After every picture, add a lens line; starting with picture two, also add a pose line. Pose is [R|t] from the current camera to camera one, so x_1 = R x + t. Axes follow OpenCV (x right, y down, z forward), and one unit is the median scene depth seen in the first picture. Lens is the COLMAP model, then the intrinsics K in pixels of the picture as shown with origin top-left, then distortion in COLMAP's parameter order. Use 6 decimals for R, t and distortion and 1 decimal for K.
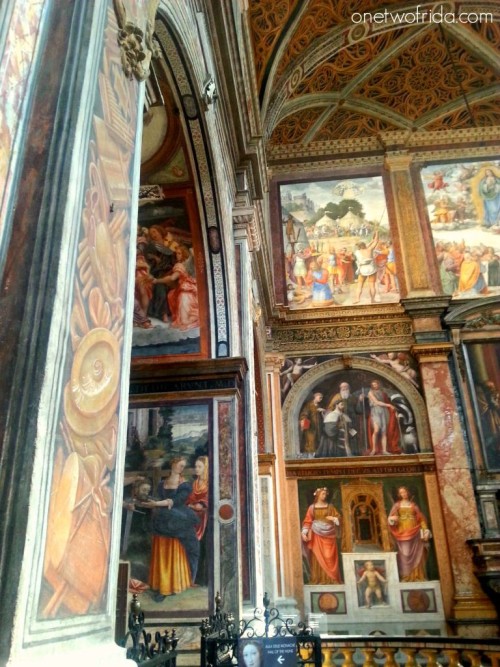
lens RADIAL K [[544.7, 0, 248.2], [0, 544.7, 329.0], [0, 0, 1]] dist [-0.030673, 0.012125]
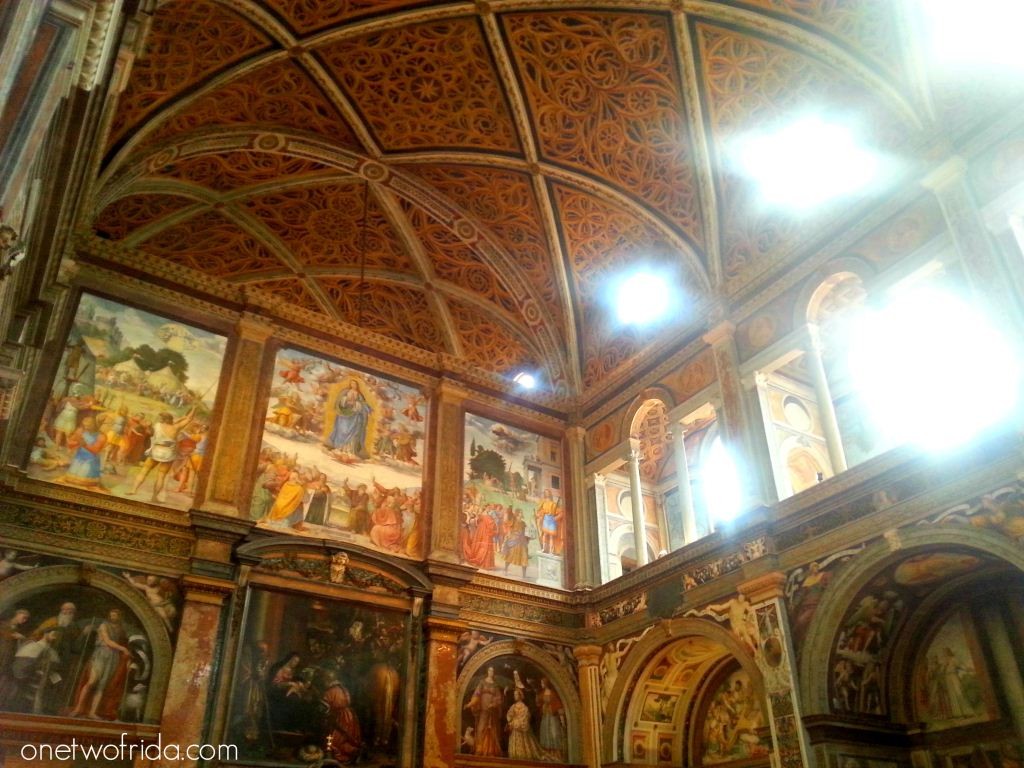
lens RADIAL K [[836.2, 0, 521.4], [0, 836.2, 392.9], [0, 0, 1]] dist [-0.030673, 0.012125]
pose [[0.771880, 0.341561, 0.536226, -0.036103], [-0.274970, 0.939816, -0.202826, -0.092300], [-0.573231, 0.009112, 0.819343, -0.193300]]
